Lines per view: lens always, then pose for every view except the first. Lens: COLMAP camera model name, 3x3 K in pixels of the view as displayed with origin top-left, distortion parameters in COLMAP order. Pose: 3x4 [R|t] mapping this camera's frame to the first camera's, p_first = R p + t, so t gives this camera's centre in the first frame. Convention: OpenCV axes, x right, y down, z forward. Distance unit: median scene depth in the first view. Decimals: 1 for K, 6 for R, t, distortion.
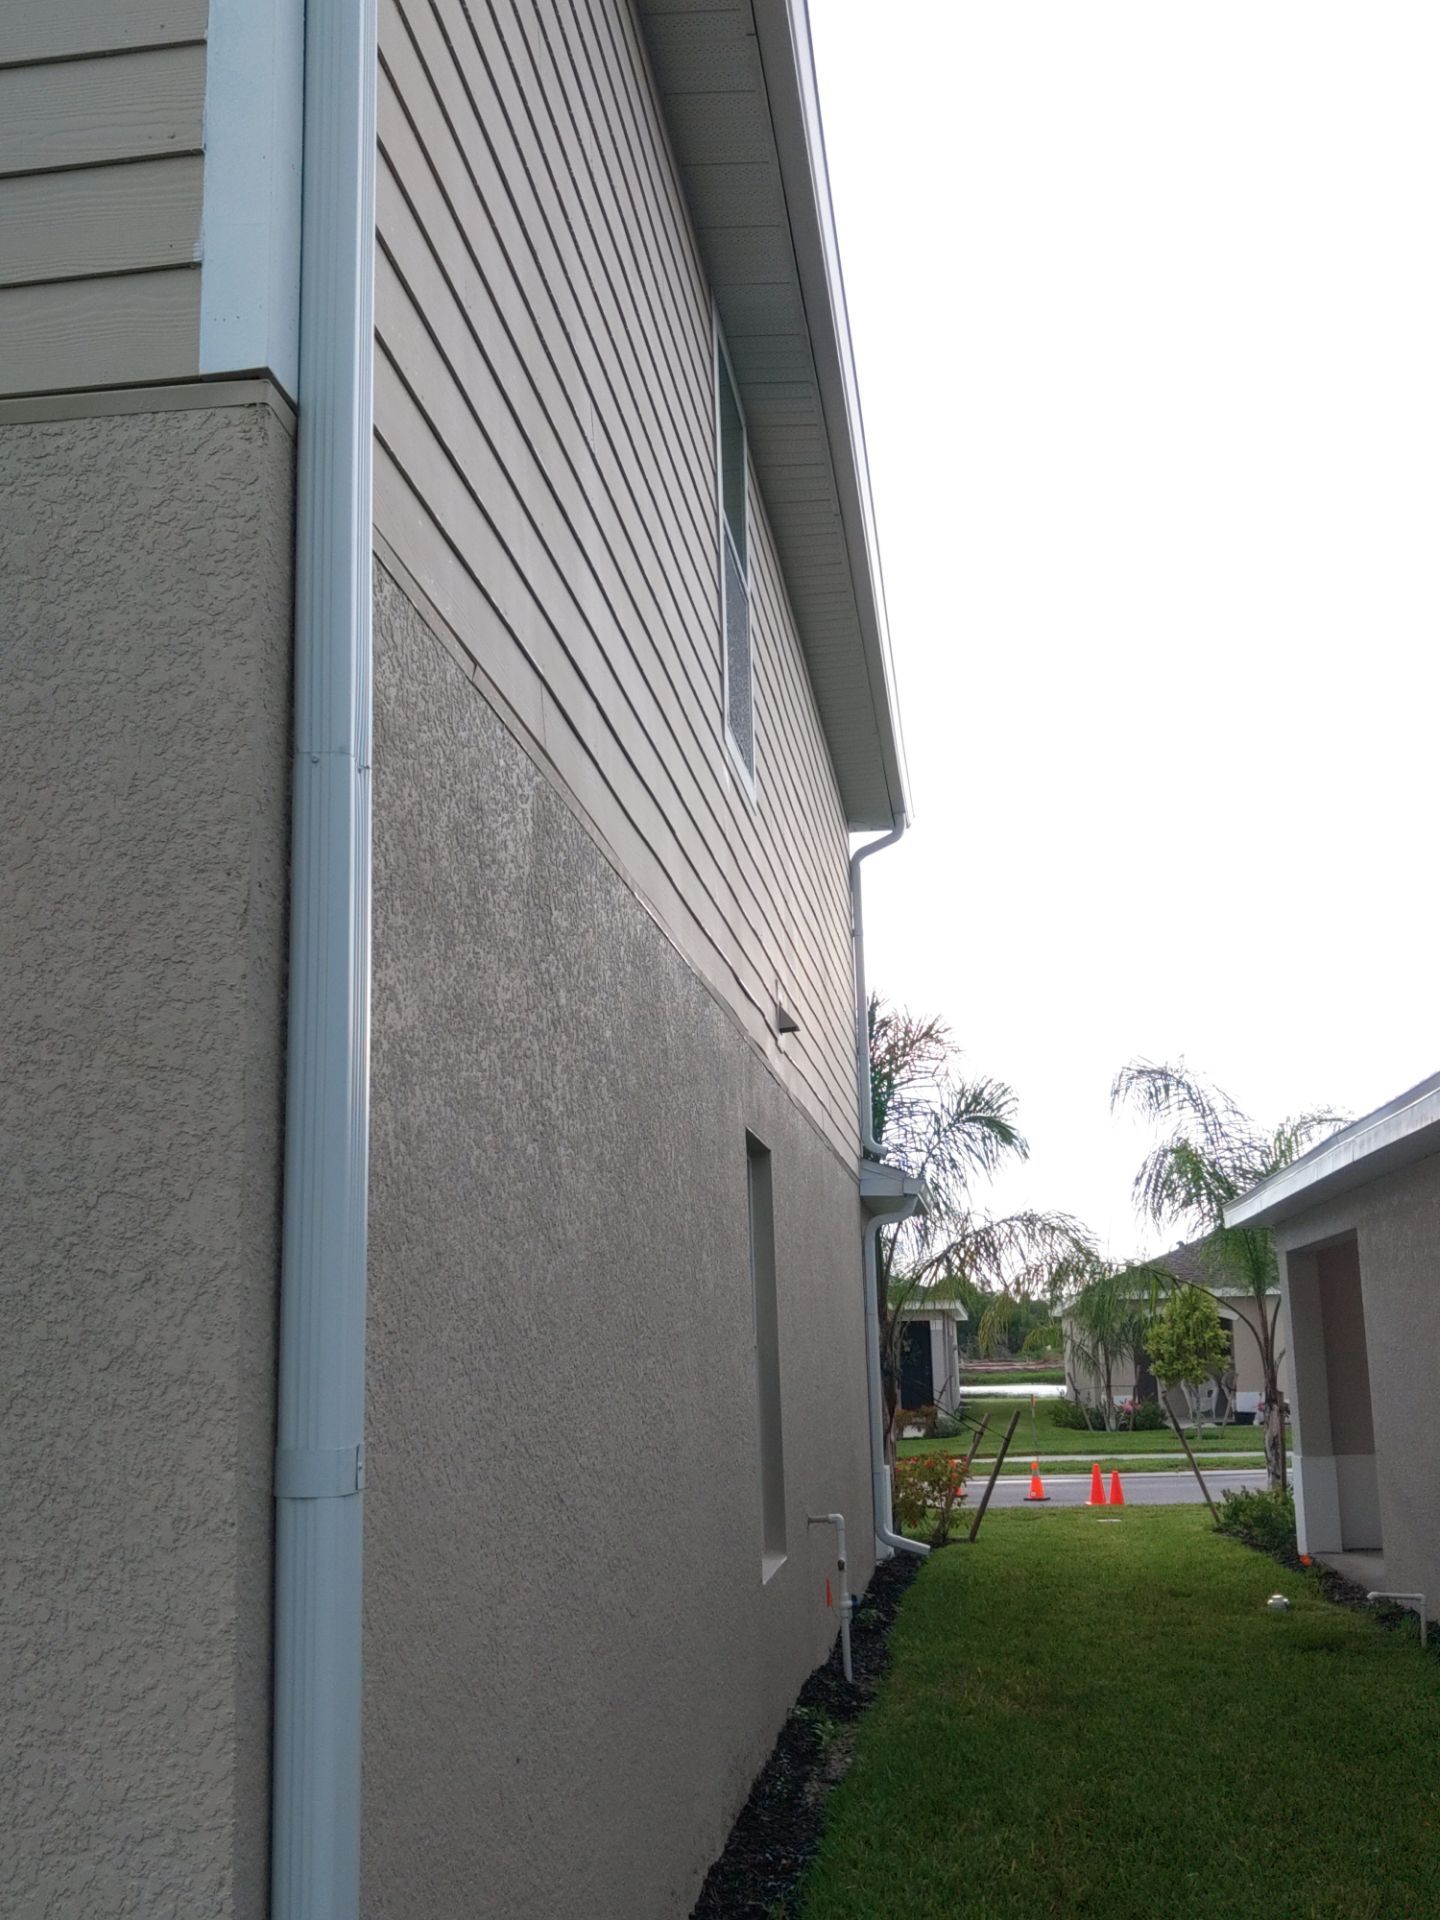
lens RADIAL K [[2031.5, 0, 718.4], [0, 2031.5, 966.5], [0, 0, 1]] dist [-0.030265, 0.000000]
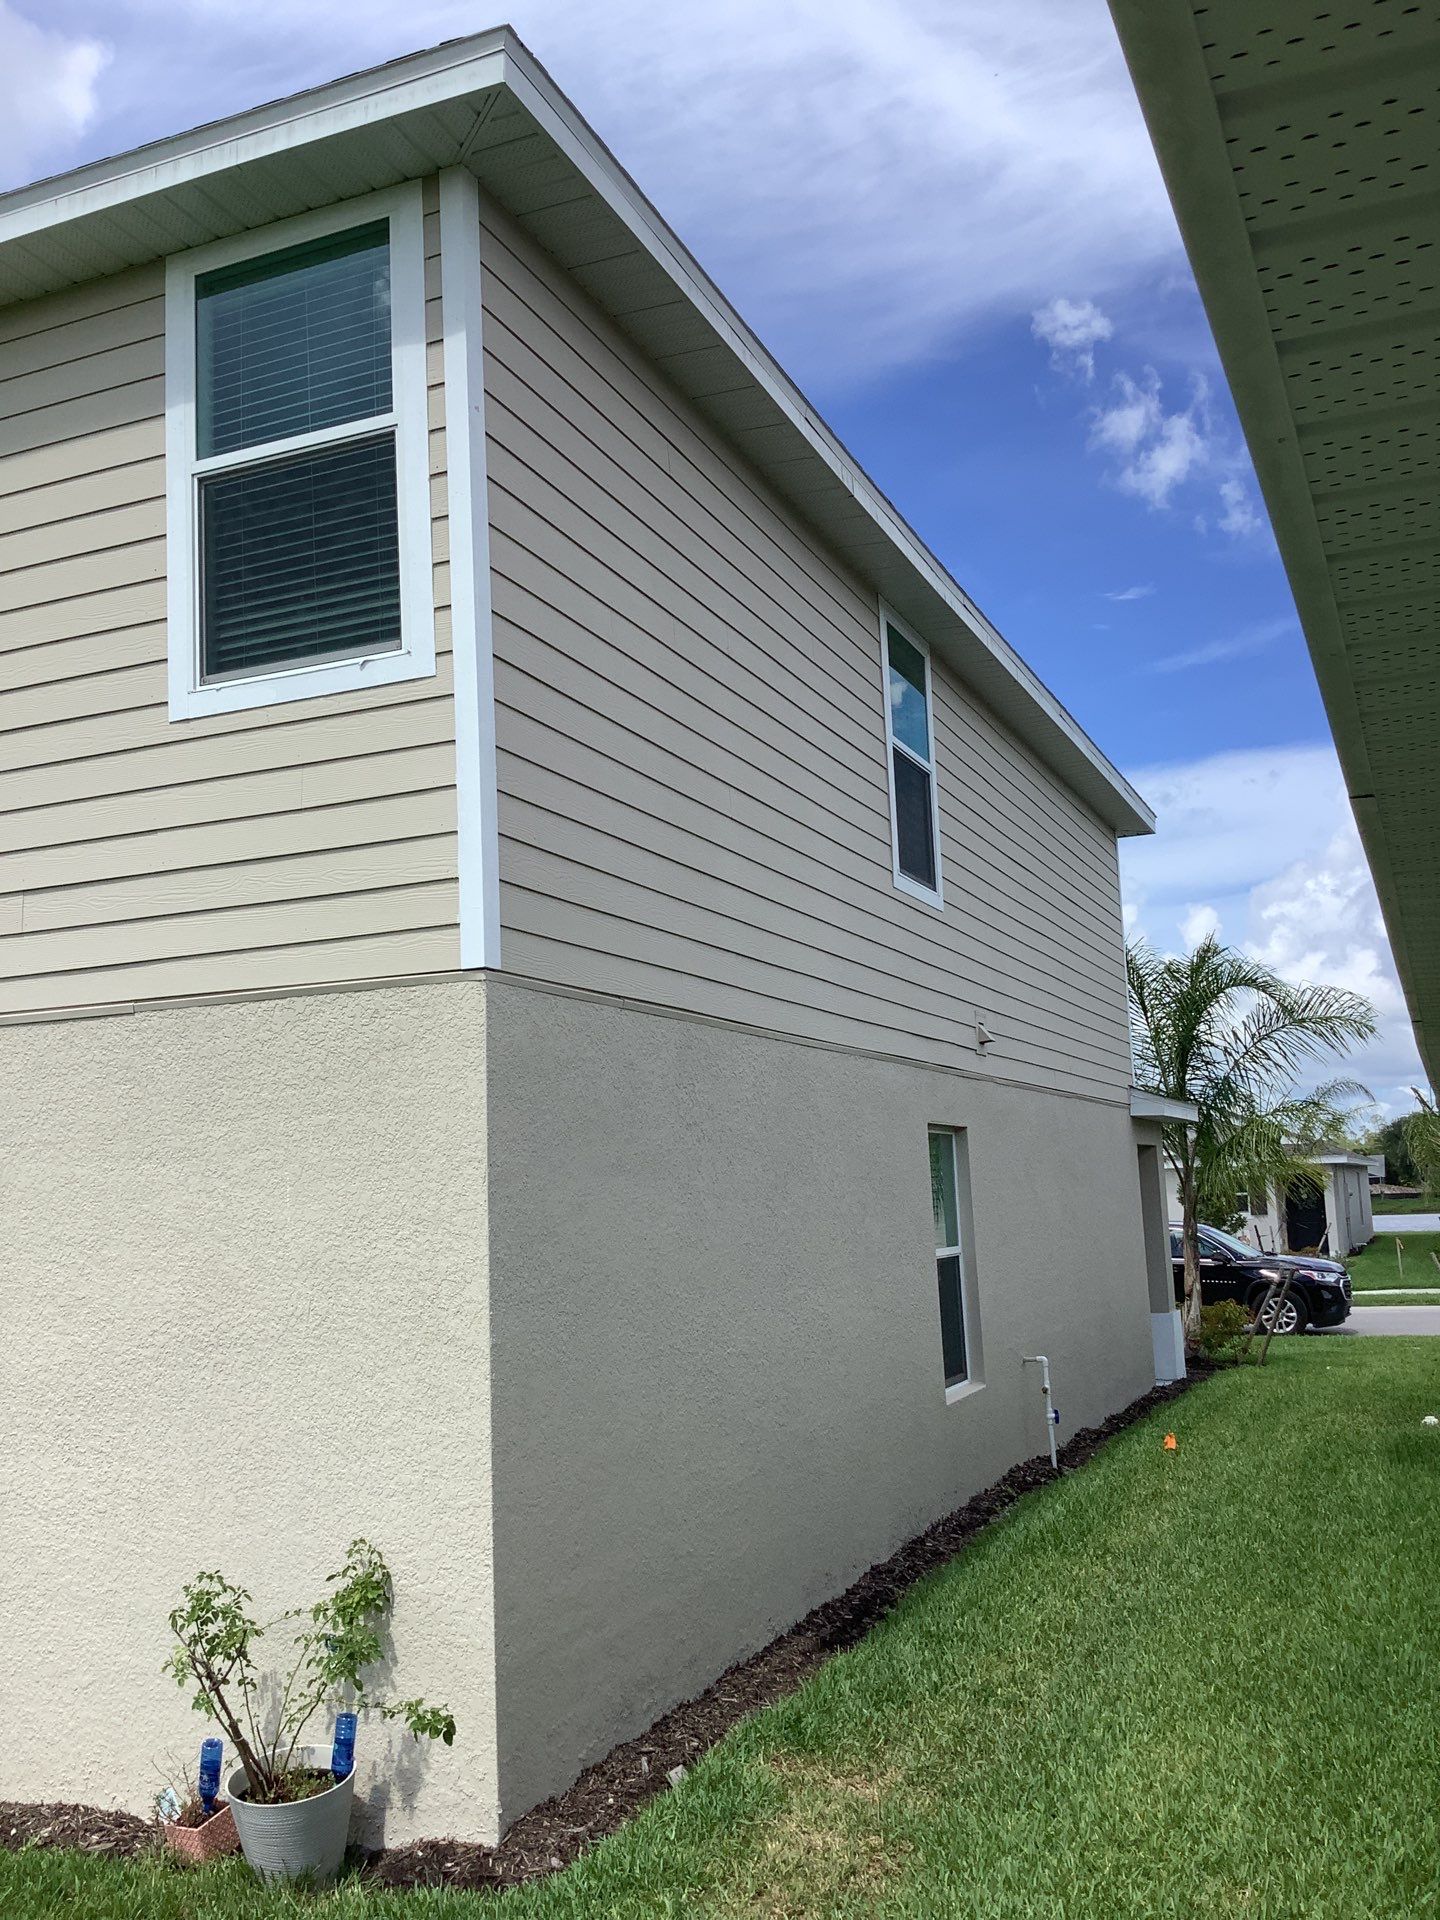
lens RADIAL K [[1697.3, 0, 719.5], [0, 1697.3, 951.2], [0, 0, 1]] dist [0.058890, -0.027581]
pose [[0.964740, -0.052499, -0.257917, 0.688100], [0.065116, 0.997051, 0.040617, -0.407522], [0.255024, -0.055979, 0.965313, -1.136038]]
